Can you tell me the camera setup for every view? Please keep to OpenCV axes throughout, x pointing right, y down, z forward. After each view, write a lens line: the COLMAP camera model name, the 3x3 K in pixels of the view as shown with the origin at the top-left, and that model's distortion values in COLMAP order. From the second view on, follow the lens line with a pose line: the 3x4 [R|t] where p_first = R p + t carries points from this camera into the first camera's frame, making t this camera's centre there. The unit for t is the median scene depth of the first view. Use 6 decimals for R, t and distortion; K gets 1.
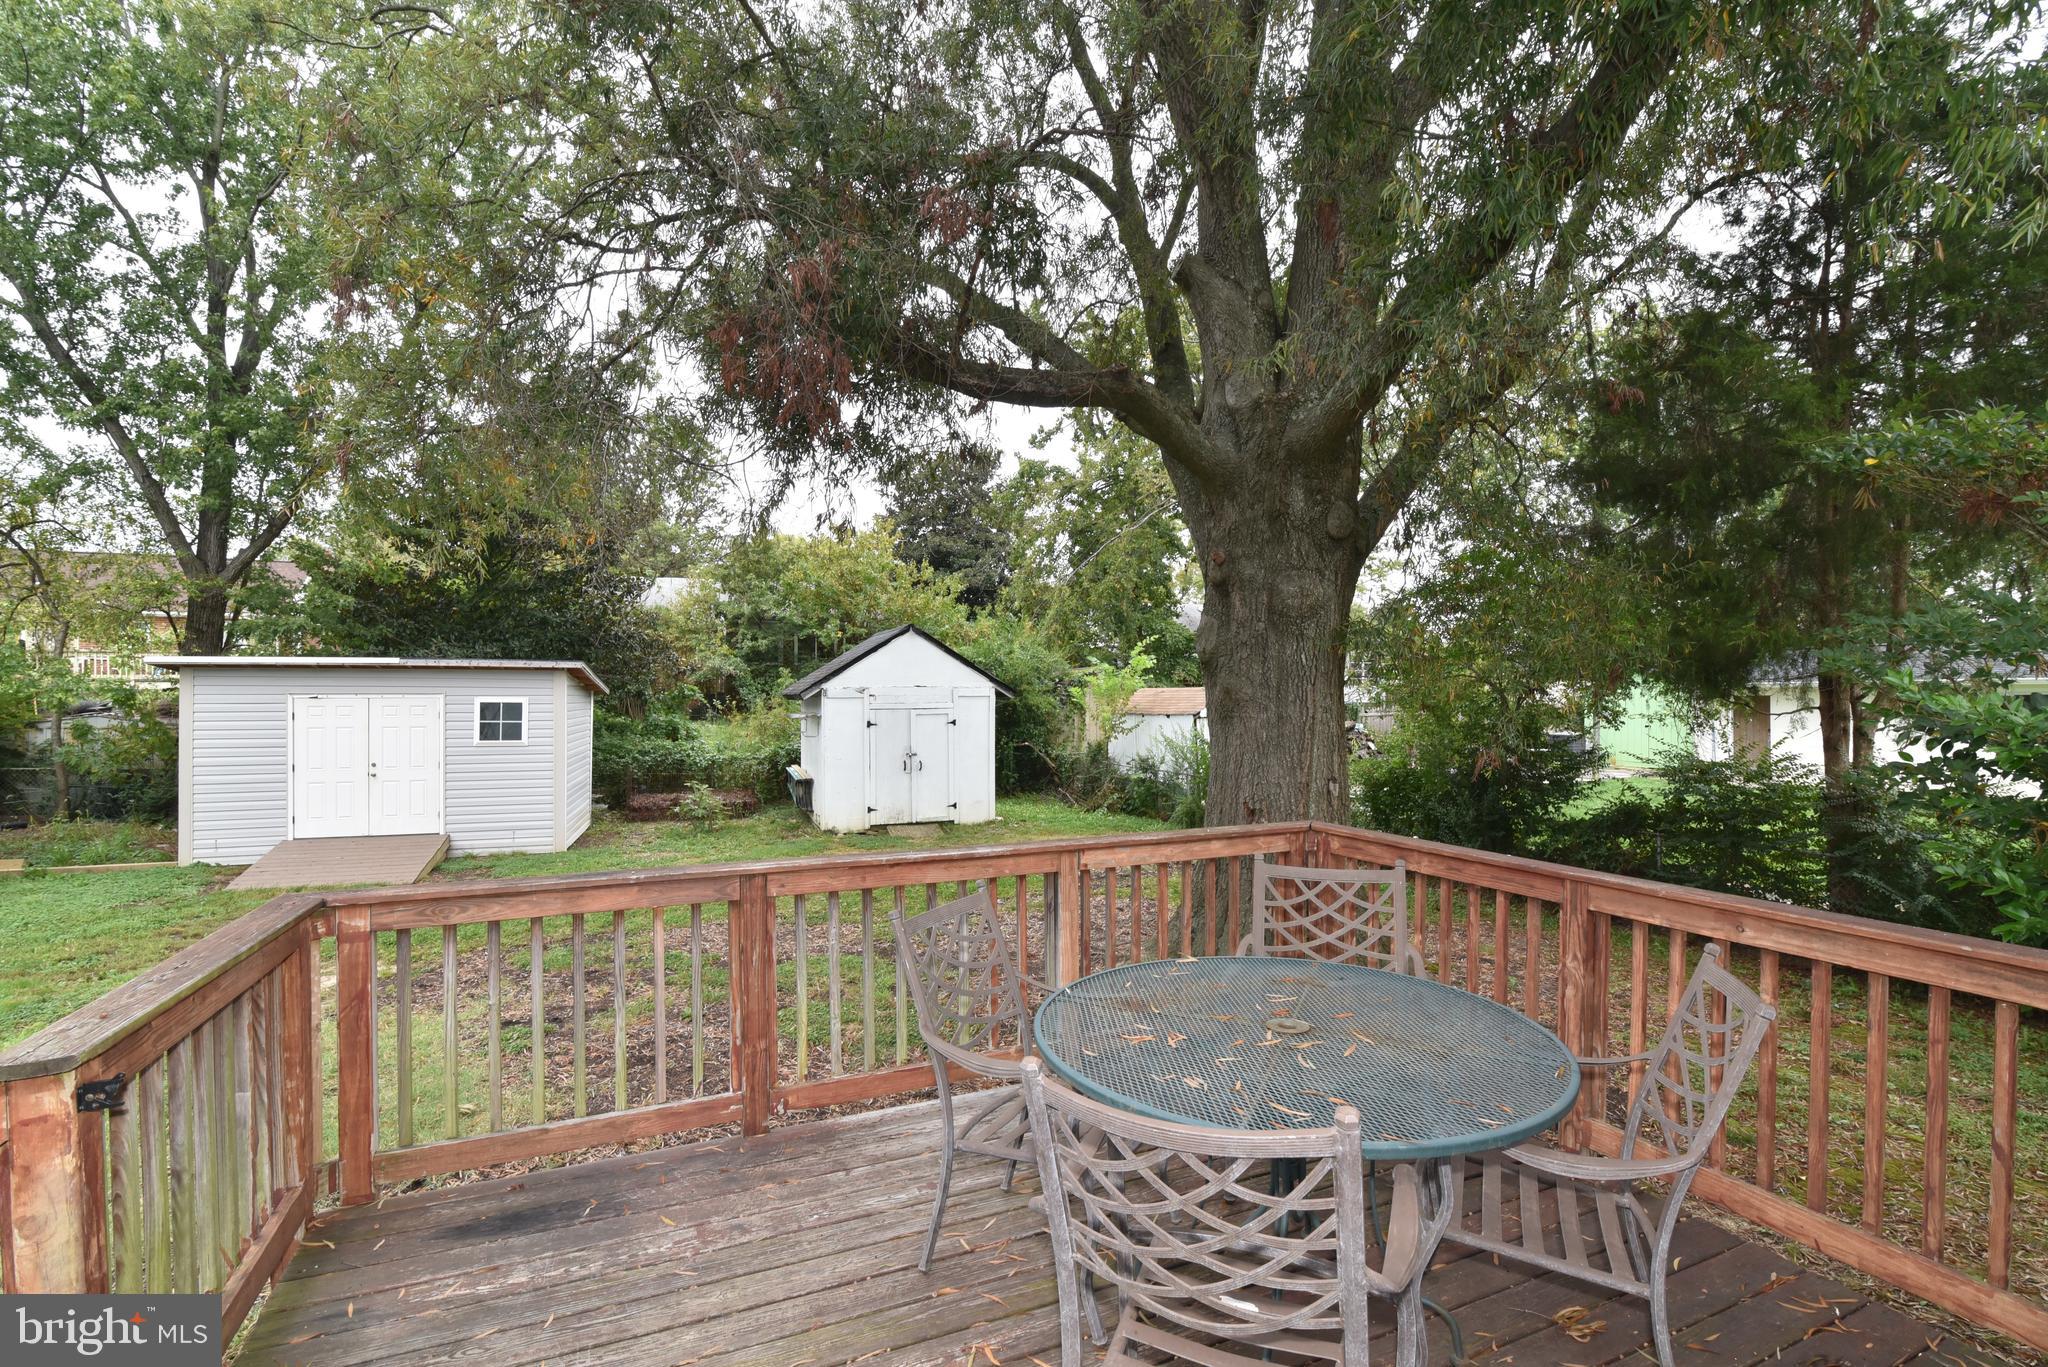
lens RADIAL K [[937.5, 0, 1023.7], [0, 937.5, 696.0], [0, 0, 1]] dist [-0.005819, -0.000135]
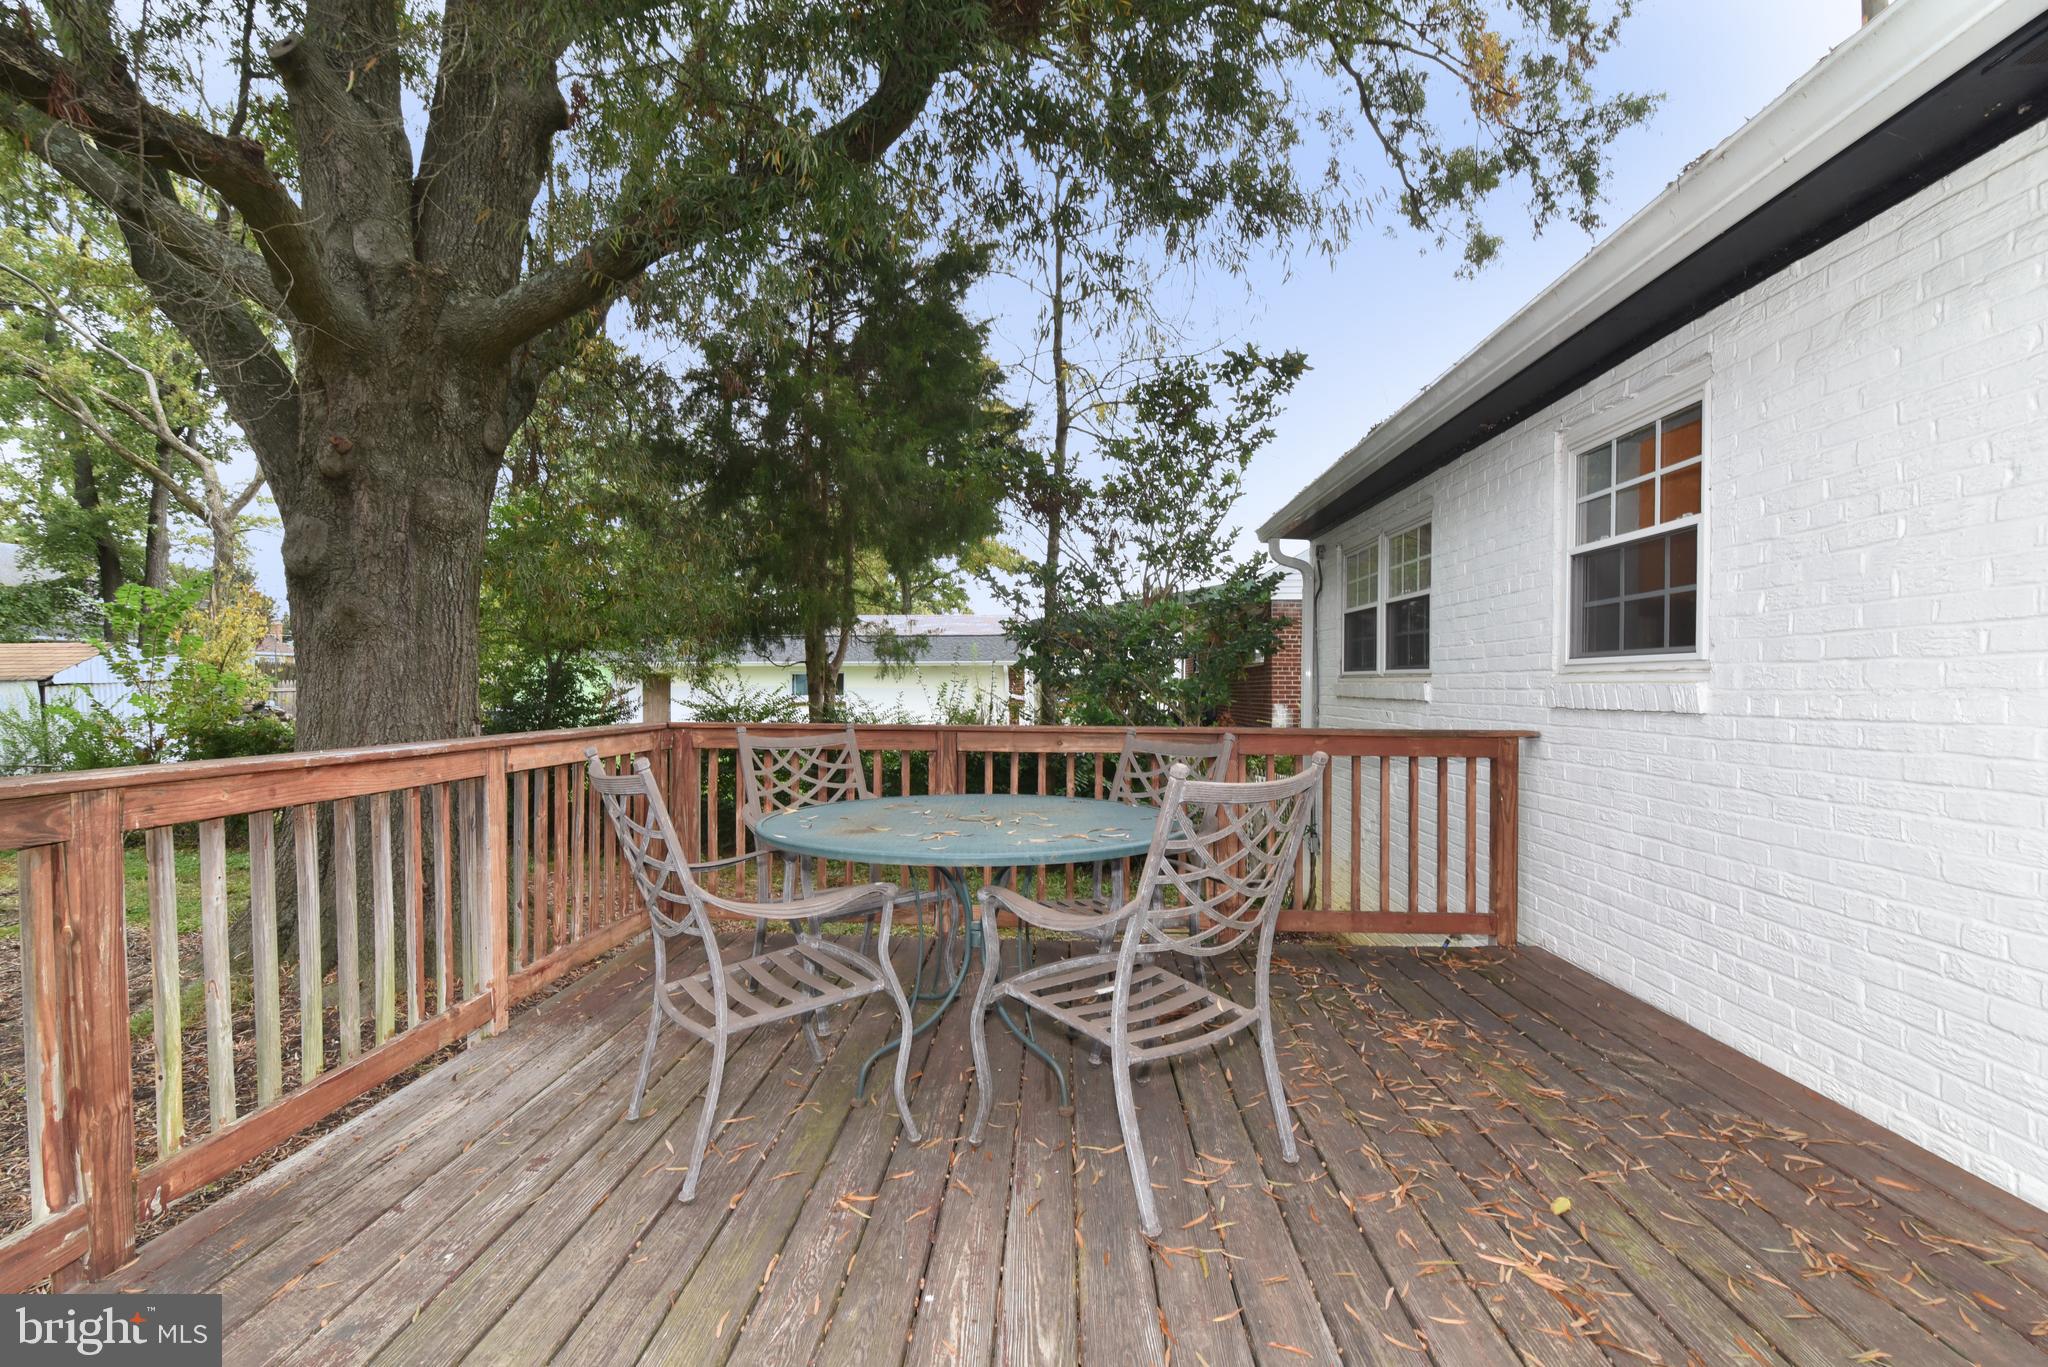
lens RADIAL K [[937.5, 0, 1016.9], [0, 937.5, 688.3], [0, 0, 1]] dist [-0.005819, -0.000135]
pose [[0.460071, 0.002215, 0.887879, -0.236648], [-0.003137, 0.999995, -0.000869, 0.060027], [-0.887877, -0.002386, 0.460075, 0.131530]]
